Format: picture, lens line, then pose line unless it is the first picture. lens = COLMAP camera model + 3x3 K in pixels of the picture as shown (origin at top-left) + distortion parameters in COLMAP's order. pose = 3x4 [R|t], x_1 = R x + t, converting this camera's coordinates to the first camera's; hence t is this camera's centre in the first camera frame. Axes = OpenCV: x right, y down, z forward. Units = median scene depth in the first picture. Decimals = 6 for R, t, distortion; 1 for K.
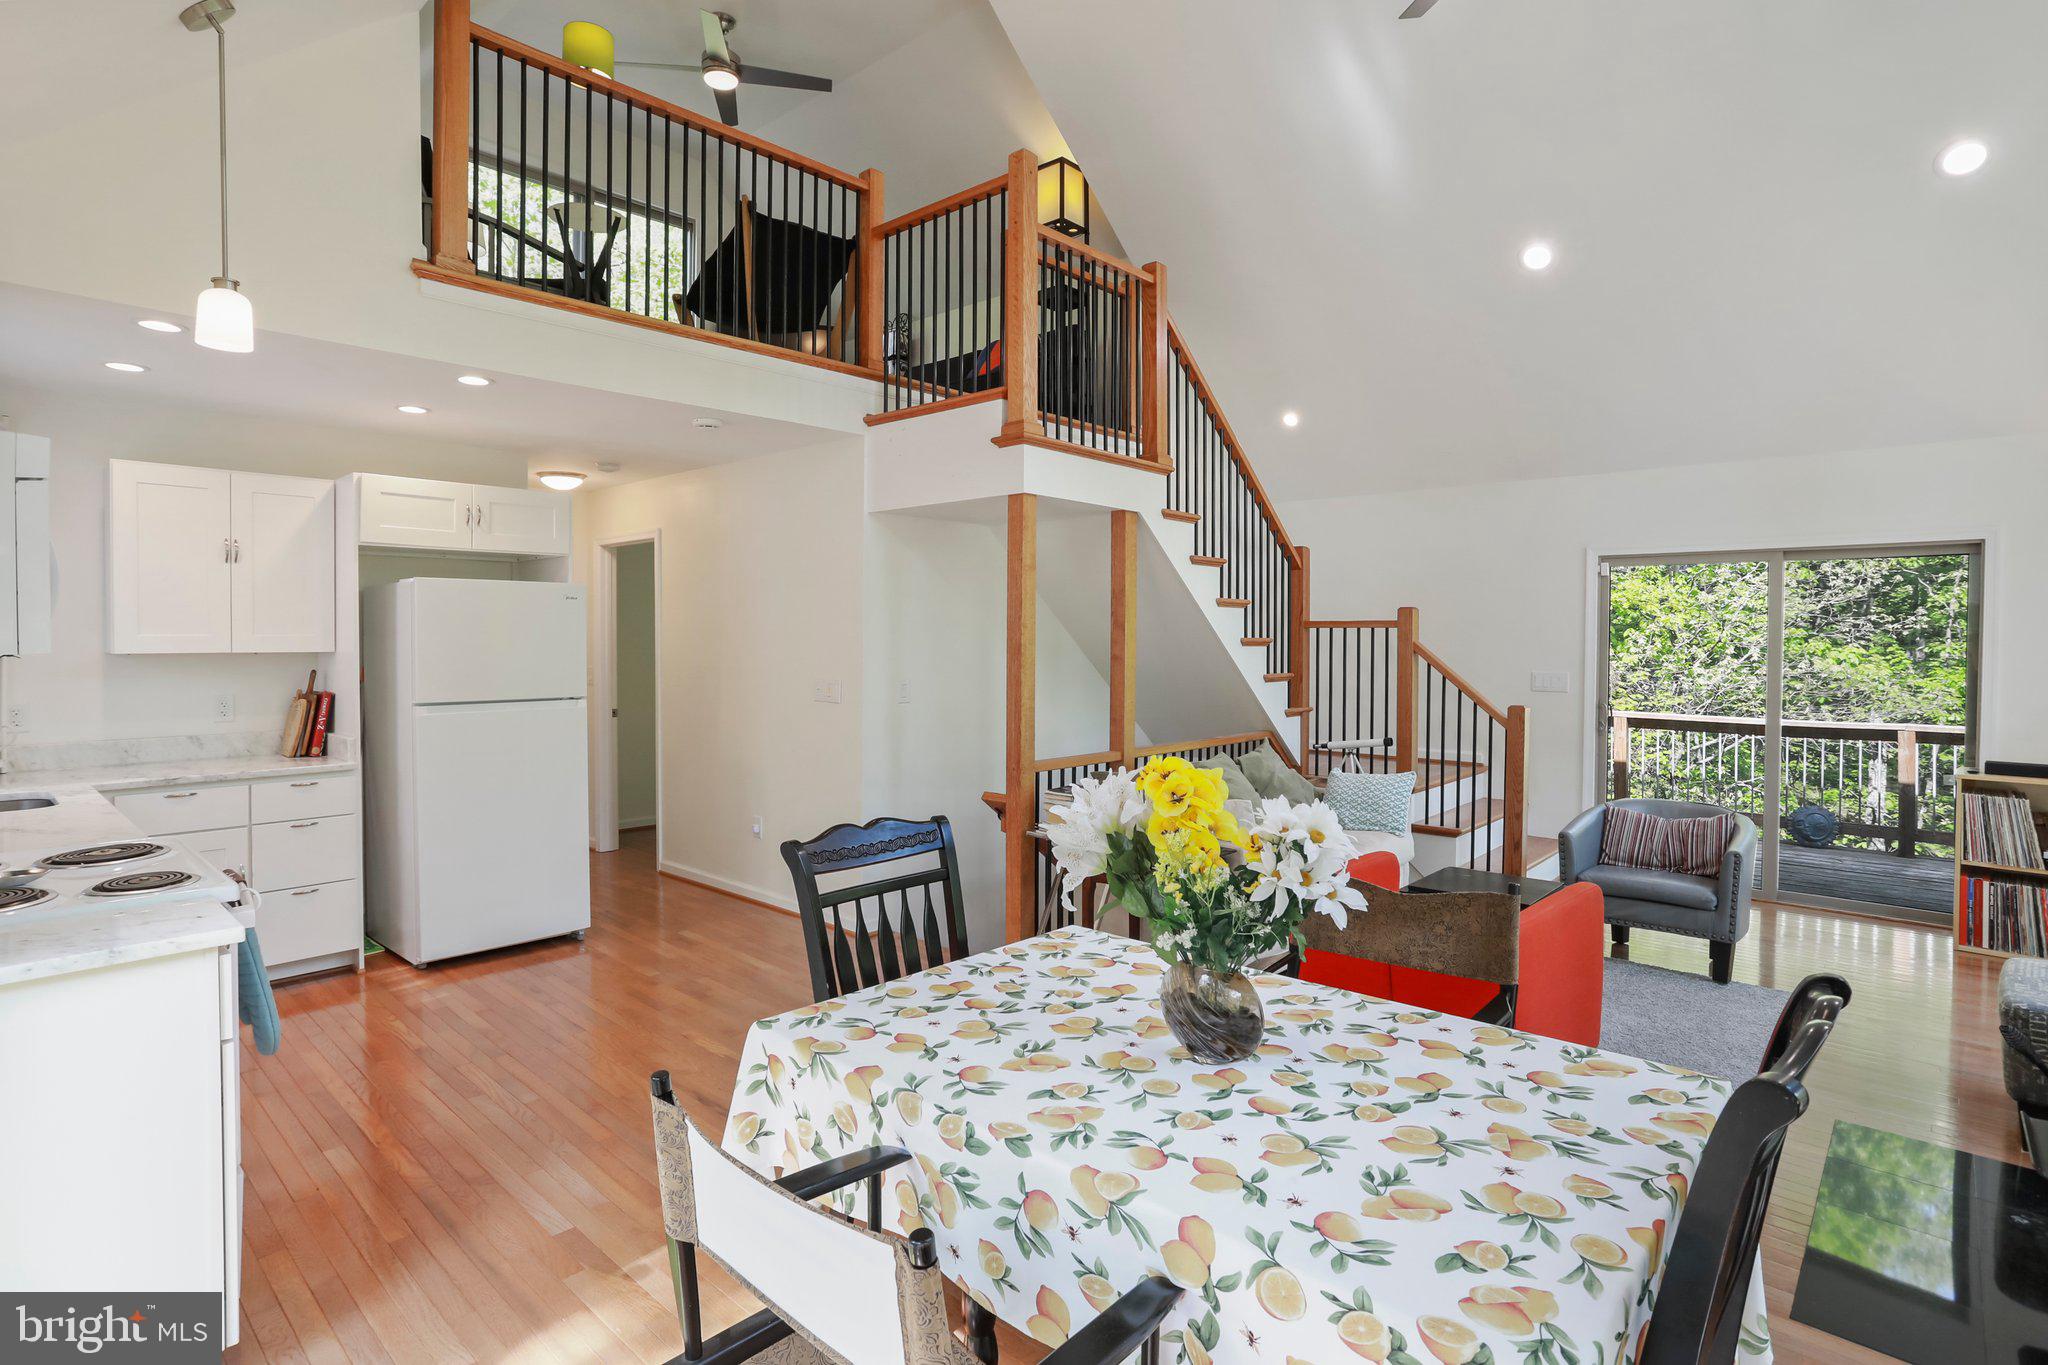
lens RADIAL K [[1040.4, 0, 1038.6], [0, 1040.4, 666.9], [0, 0, 1]] dist [-0.071023, 0.051093]
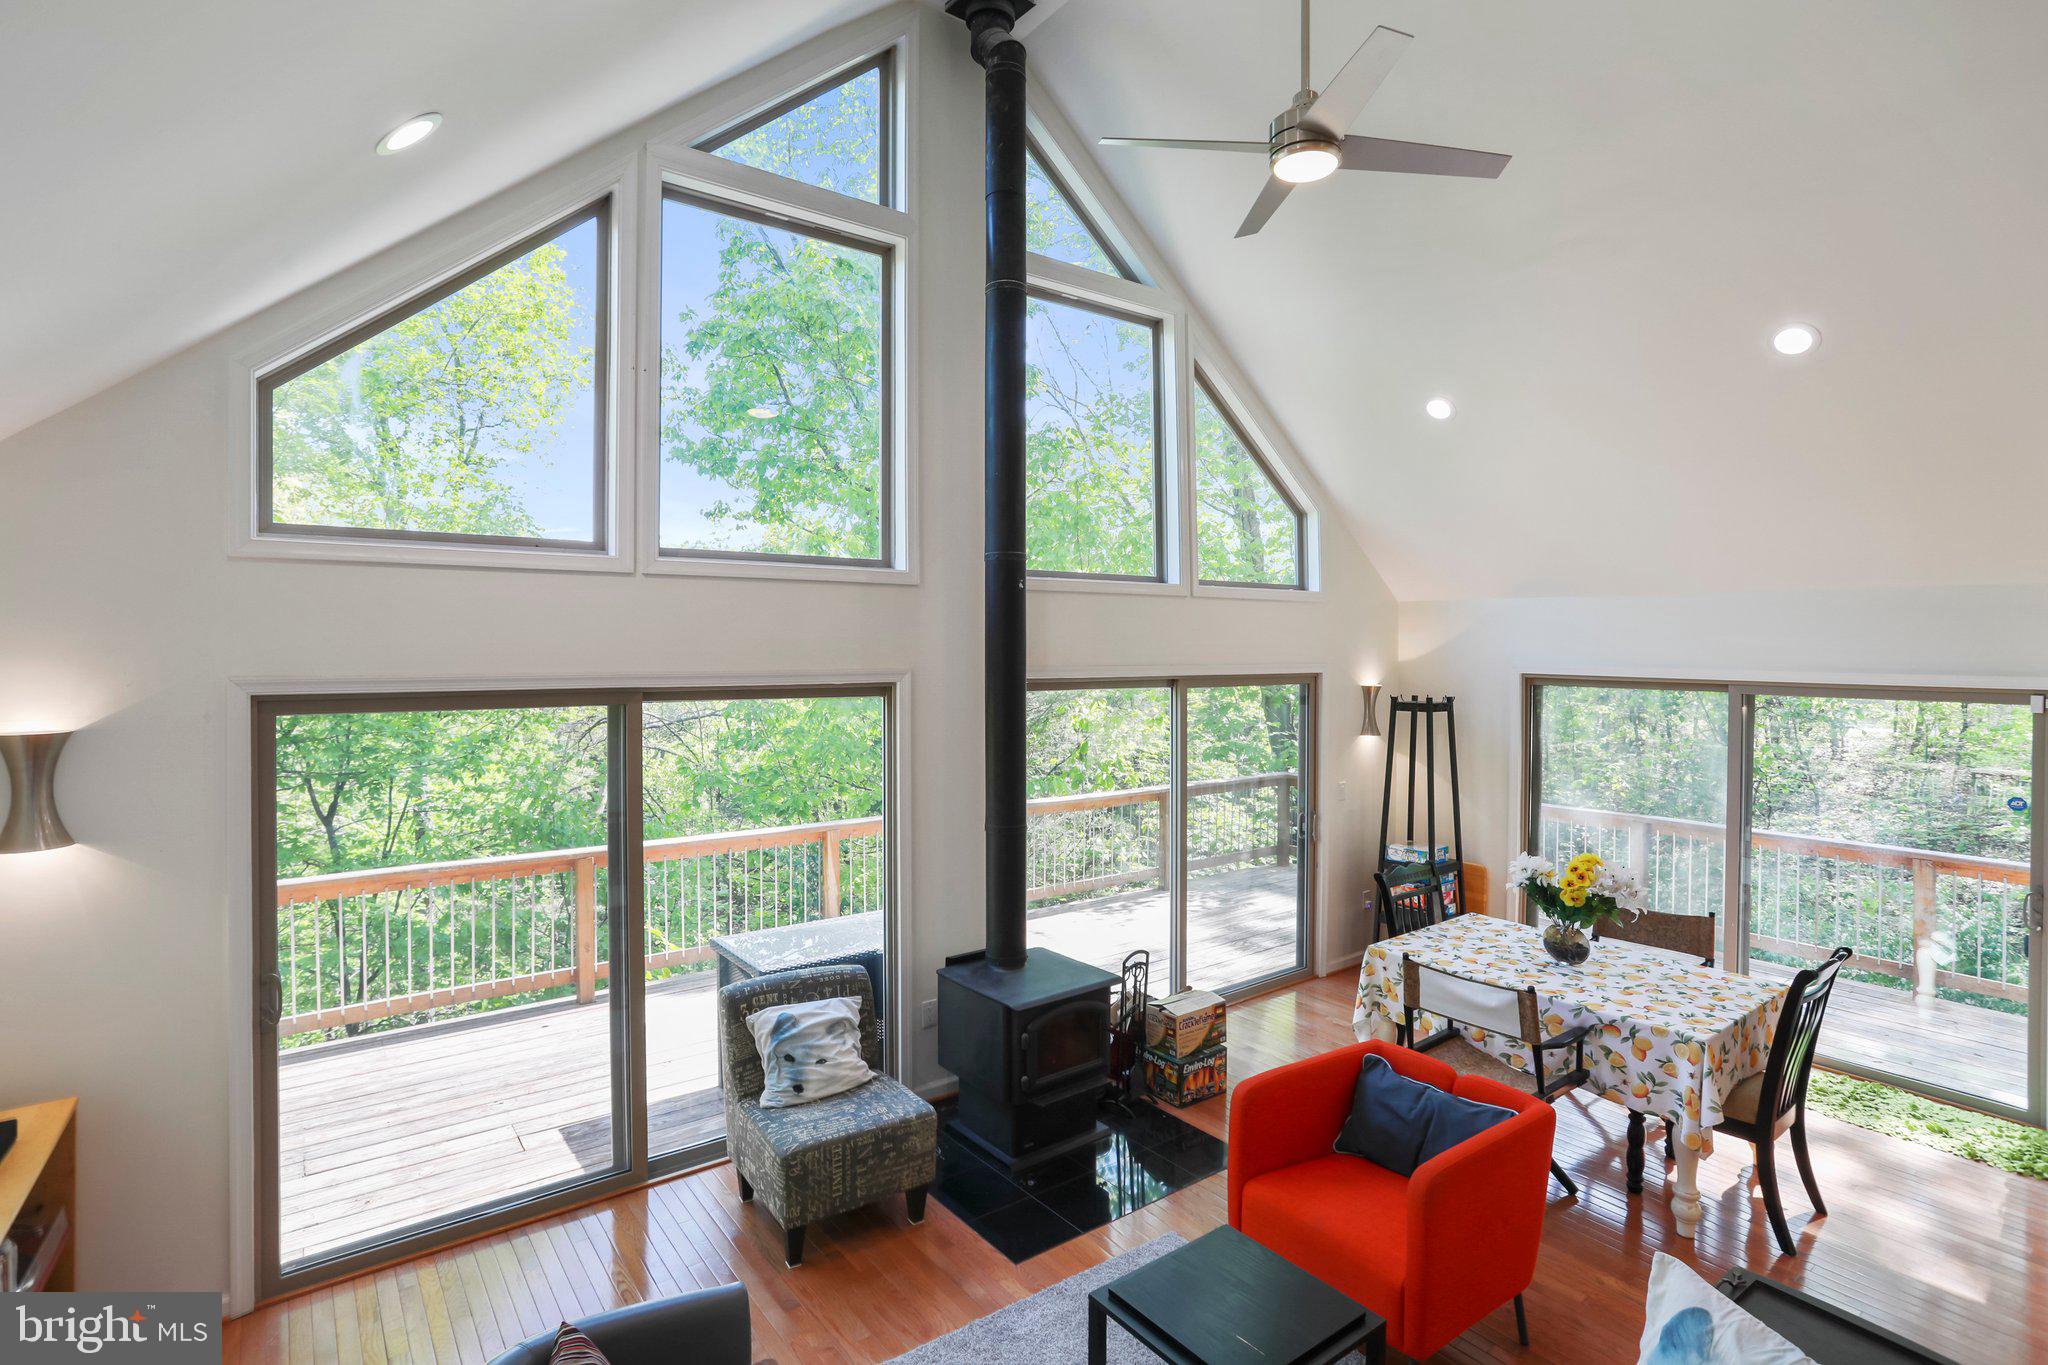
lens RADIAL K [[979.9, 0, 1026.5], [0, 979.9, 661.3], [0, 0, 1]] dist [-0.055851, 0.026166]
pose [[-0.978449, -0.008737, 0.206304, 0.404123], [0.000456, 0.999011, 0.044471, -0.197474], [-0.206488, 0.043607, -0.977477, 1.458070]]
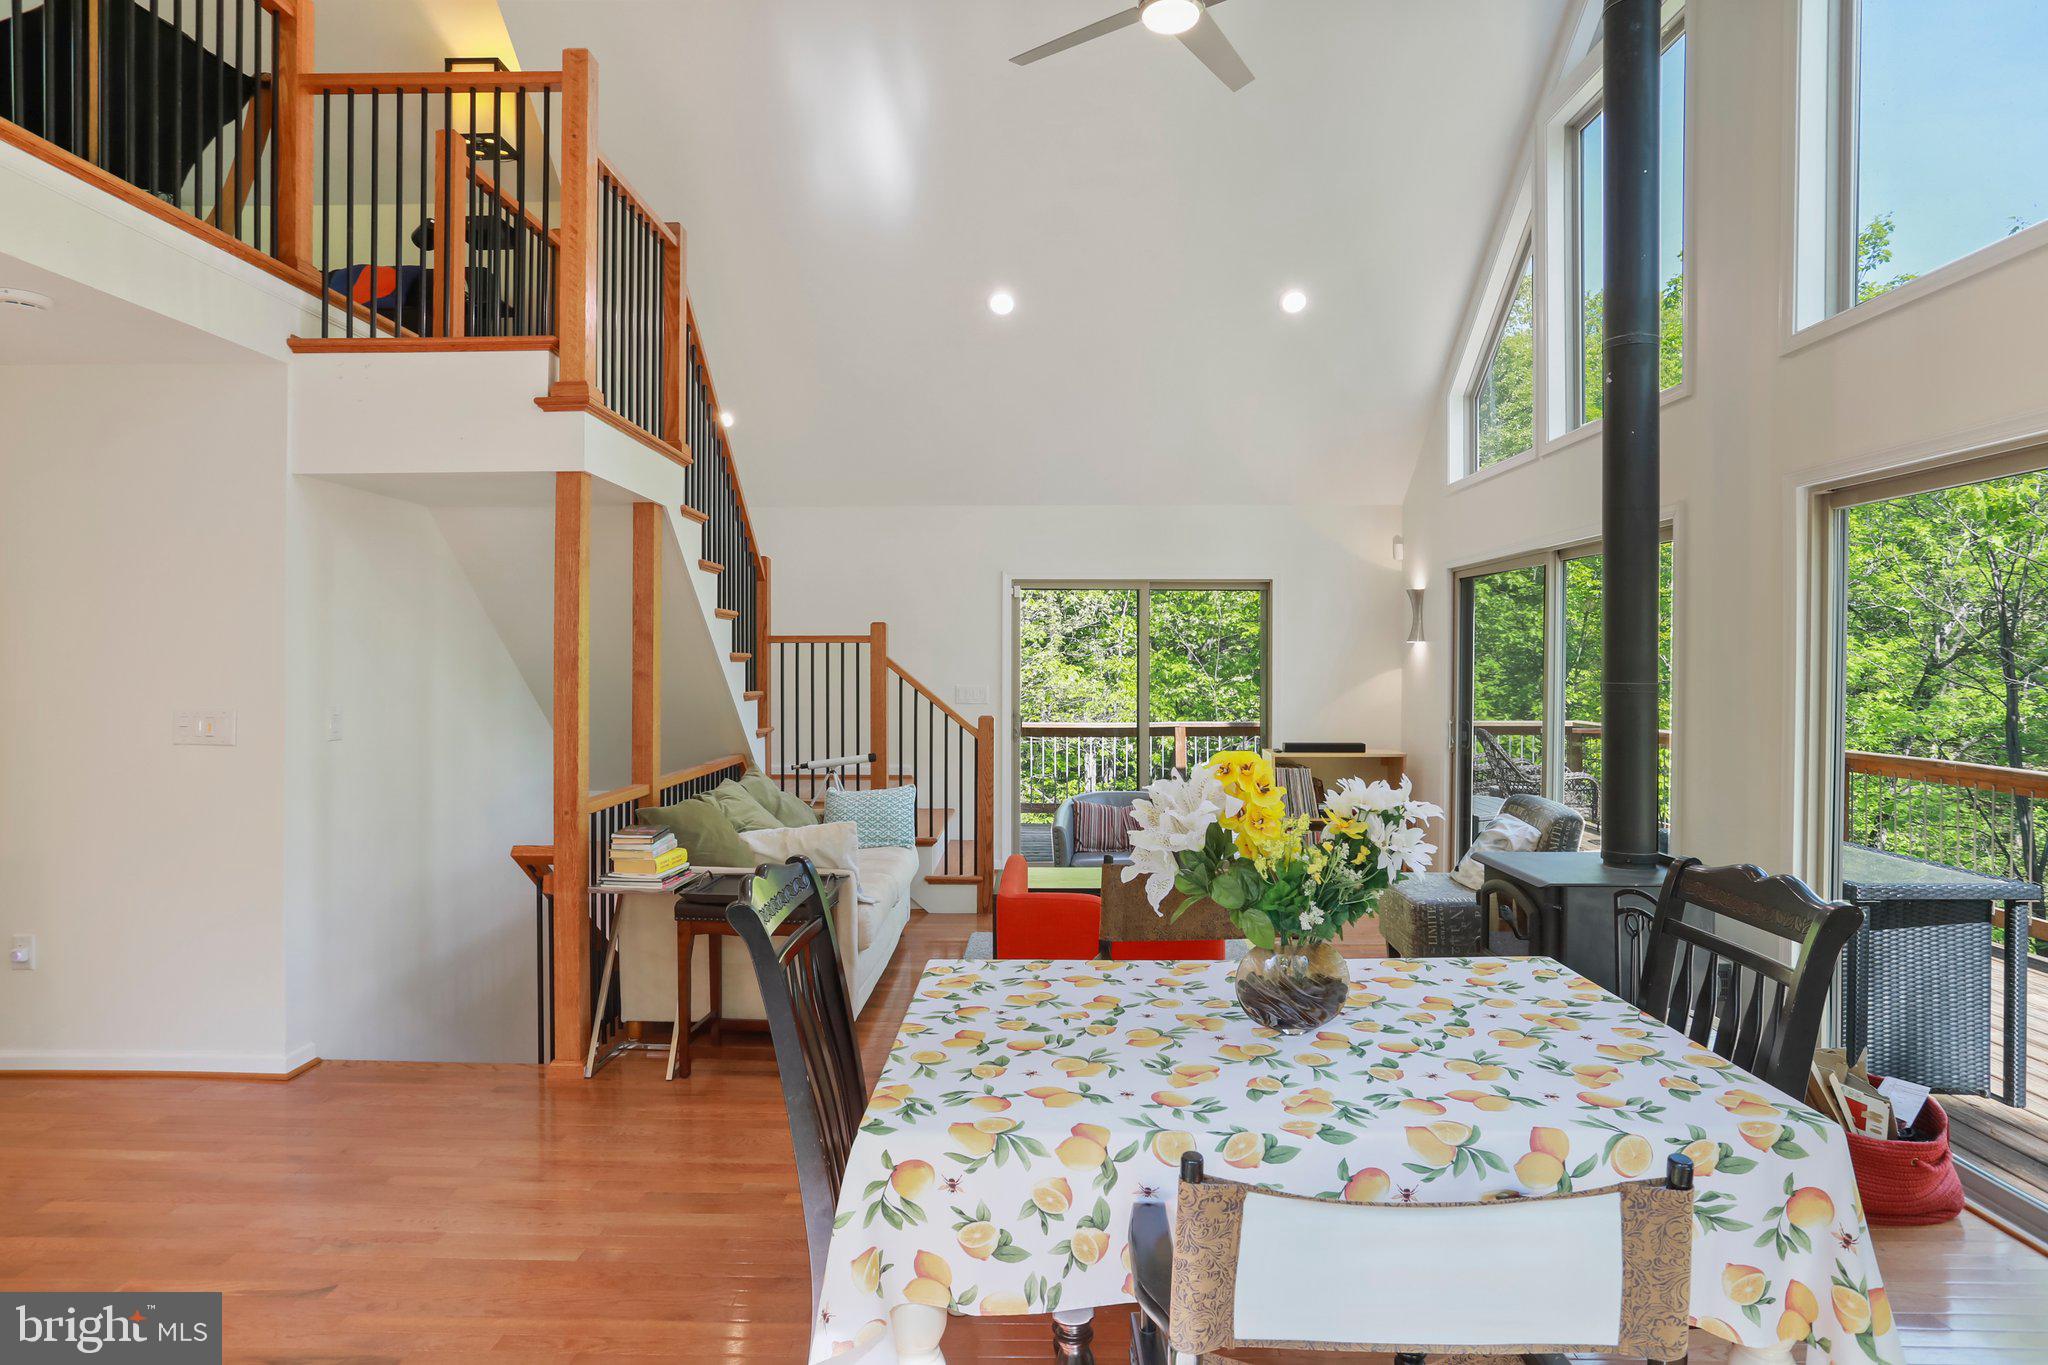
lens RADIAL K [[1095.5, 0, 1046.8], [0, 1095.5, 671.7], [0, 0, 1]] dist [-0.069328, 0.049248]
pose [[0.747602, -0.009161, 0.664084, -0.307944], [0.021494, 0.999715, -0.010406, 0.006242], [-0.663799, 0.022053, 0.747586, 0.128859]]
